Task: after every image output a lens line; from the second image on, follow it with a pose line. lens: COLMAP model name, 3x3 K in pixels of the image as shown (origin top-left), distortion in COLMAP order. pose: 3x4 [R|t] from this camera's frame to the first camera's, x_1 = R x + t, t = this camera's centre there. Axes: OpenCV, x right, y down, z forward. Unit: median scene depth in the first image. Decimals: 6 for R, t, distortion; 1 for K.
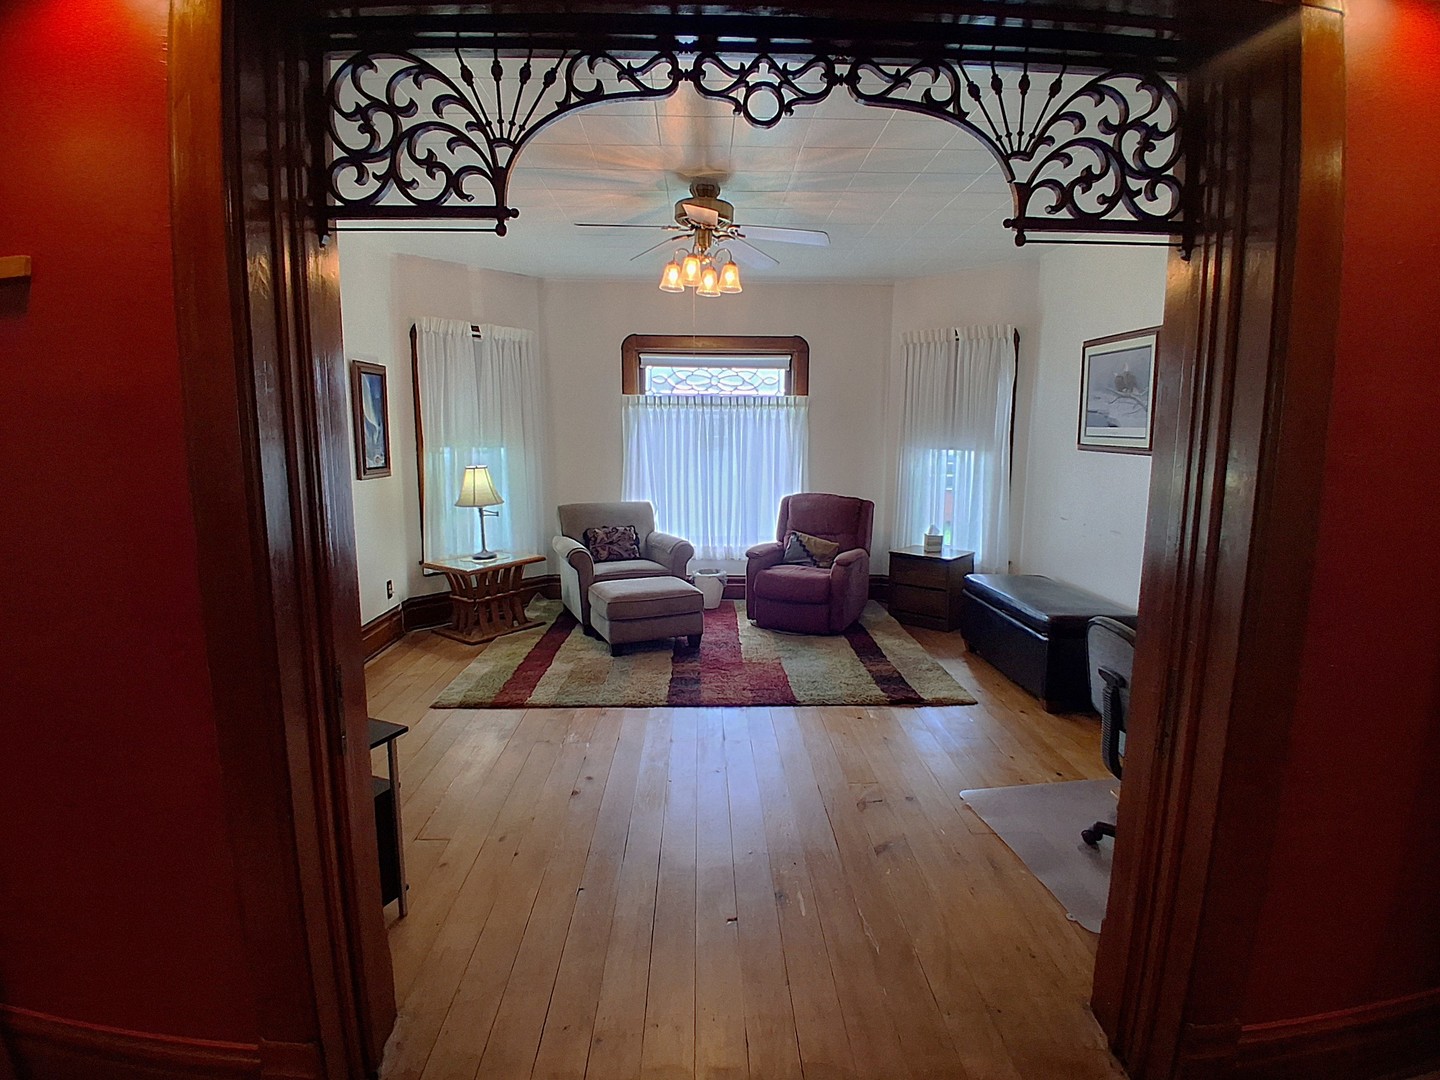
lens RADIAL K [[730.7, 0, 720.0], [0, 730.7, 540.0], [0, 0, 1]] dist [0.000496, -0.045294]
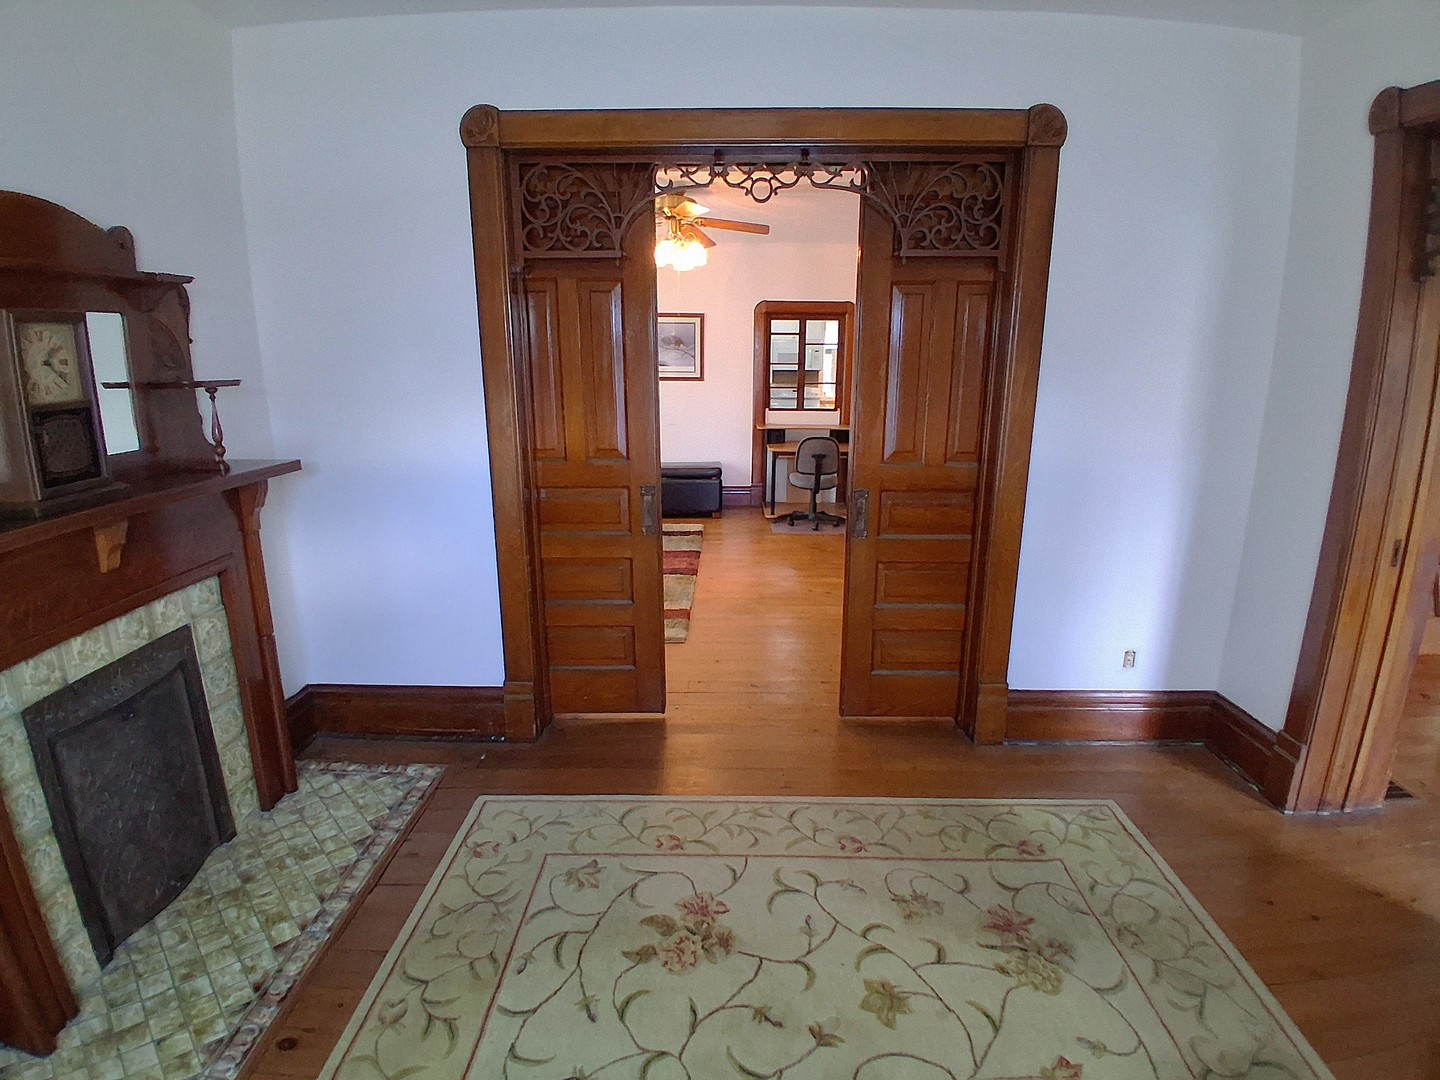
lens RADIAL K [[714.2, 0, 719.3], [0, 714.2, 536.4], [0, 0, 1]] dist [0.007439, -0.050482]
pose [[0.045755, -0.239703, 0.969768, -0.991279], [0.147553, 0.961757, 0.230761, -0.109240], [-0.987995, 0.132534, 0.079374, 0.620339]]
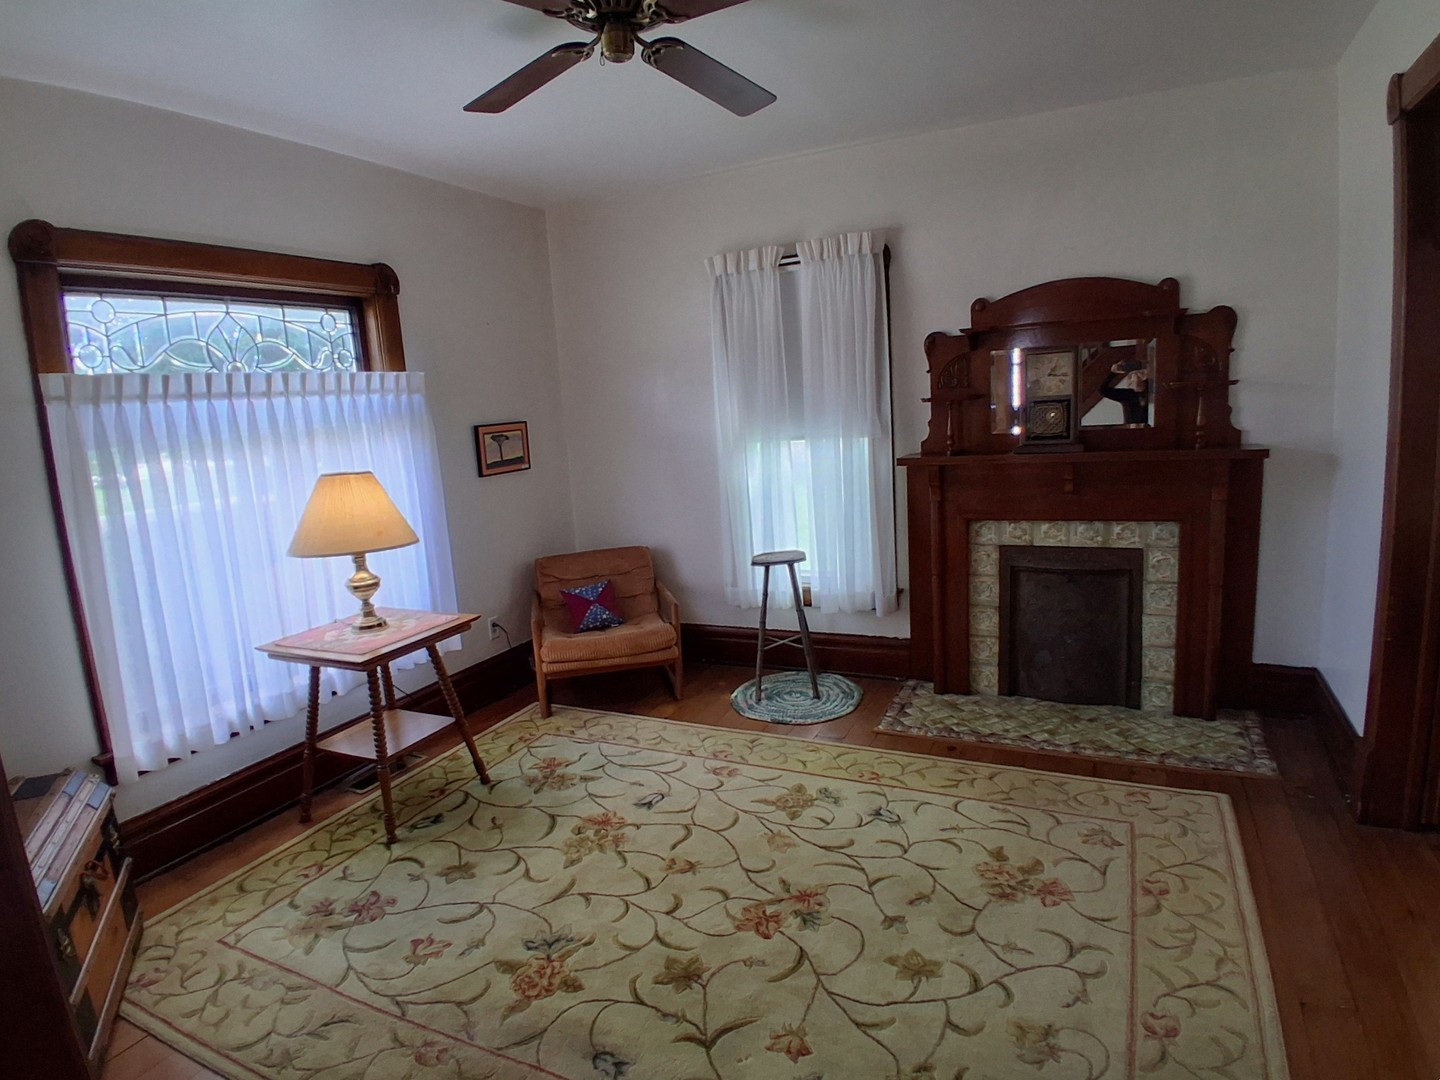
lens RADIAL K [[799.7, 0, 716.2], [0, 799.7, 536.4], [0, 0, 1]] dist [0.013863, -0.052455]
pose [[0.880712, 0.020040, -0.473227, -0.623055], [-0.003899, 0.999377, 0.035063, -0.044927], [0.473635, -0.029035, 0.880242, 0.204653]]
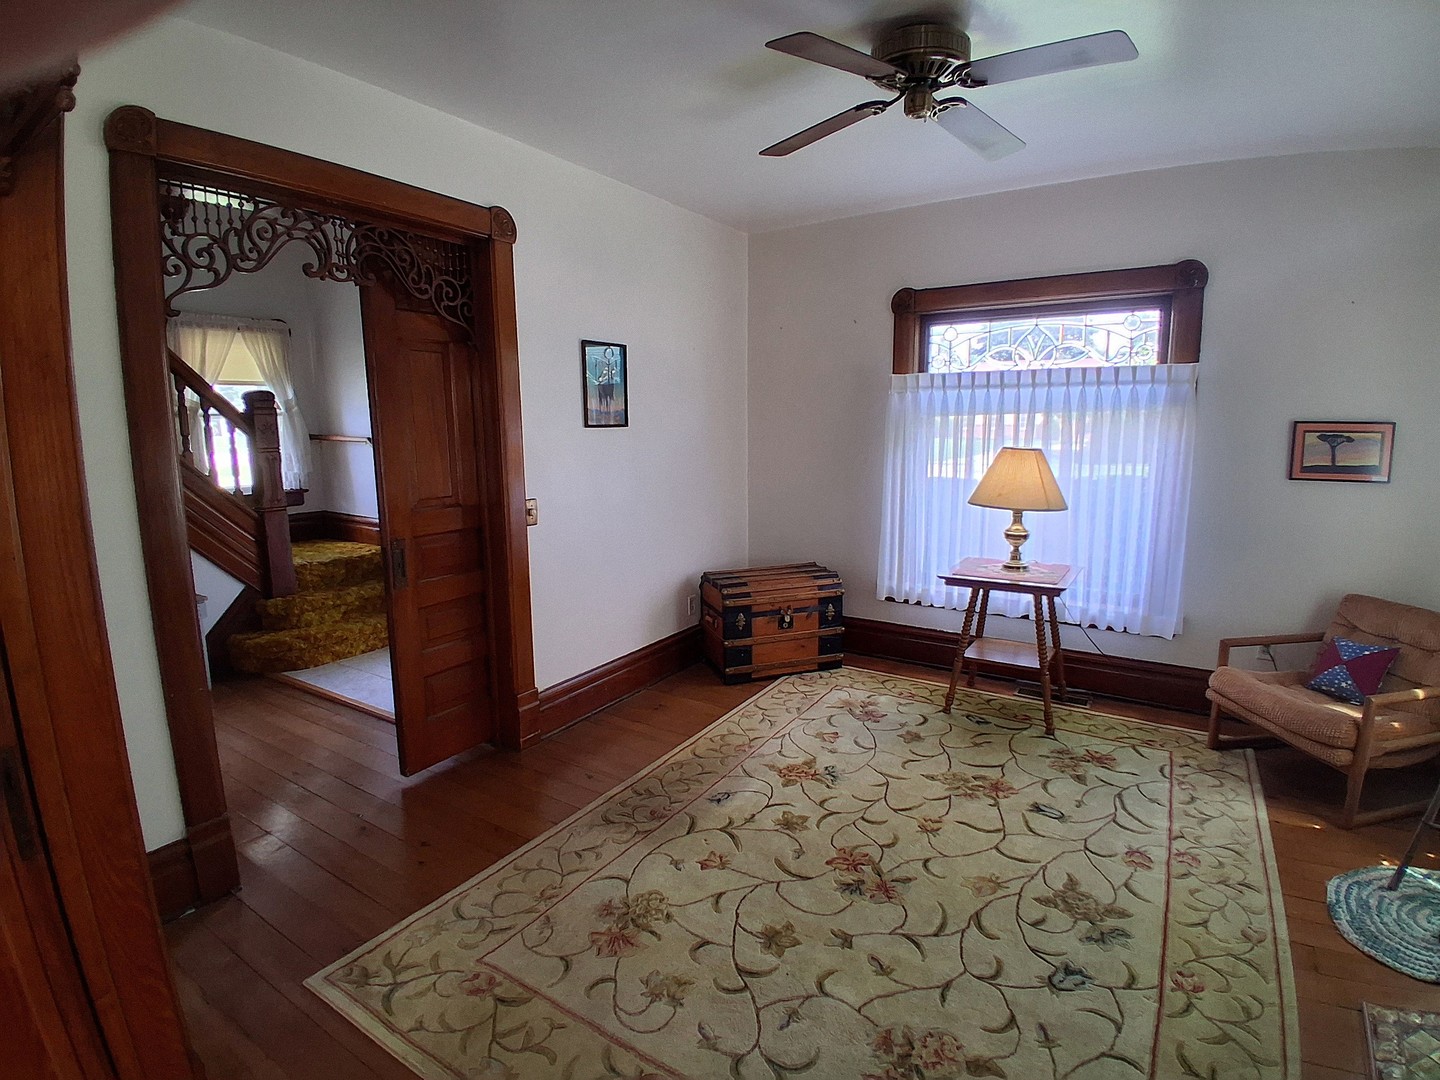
lens RADIAL K [[714.2, 0, 719.3], [0, 714.2, 536.4], [0, 0, 1]] dist [0.007439, -0.050482]
pose [[-0.566908, 0.133677, -0.812862, -0.415958], [-0.116603, 0.963790, 0.239819, -0.116526], [0.815487, 0.230738, -0.530793, 0.728845]]
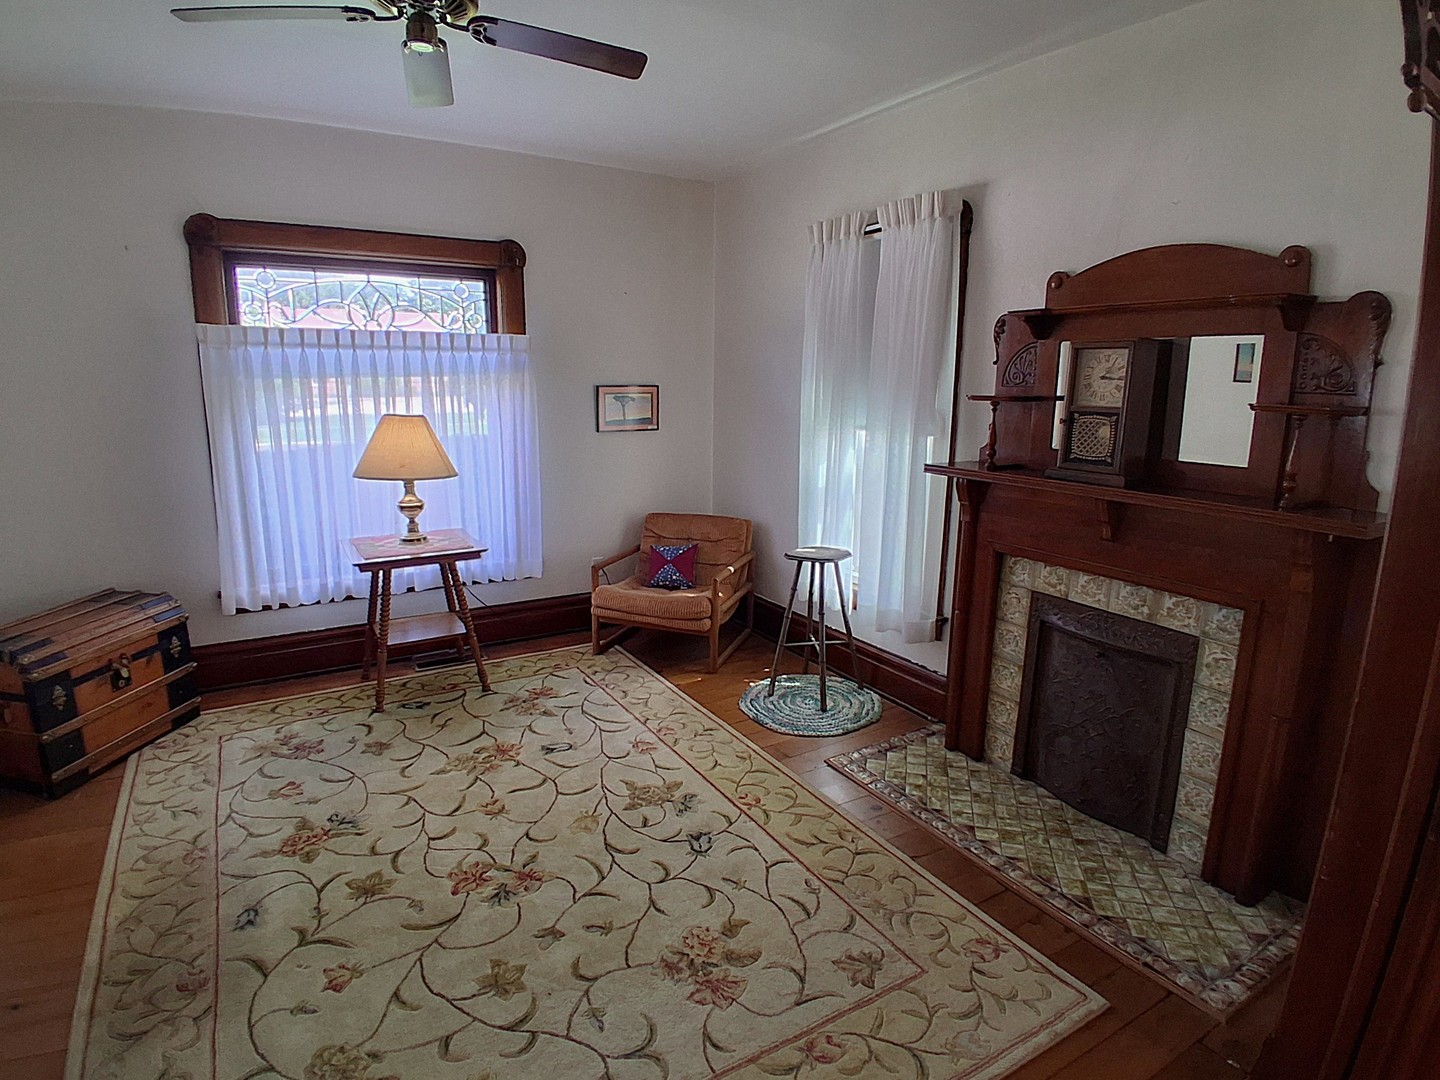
lens RADIAL K [[765.6, 0, 718.0], [0, 765.6, 537.2], [0, 0, 1]] dist [0.009649, -0.050163]
pose [[0.486989, 0.179769, -0.854708, -0.392022], [-0.139028, 0.982067, 0.127342, -0.087749], [0.862272, 0.056814, 0.503249, 0.490814]]
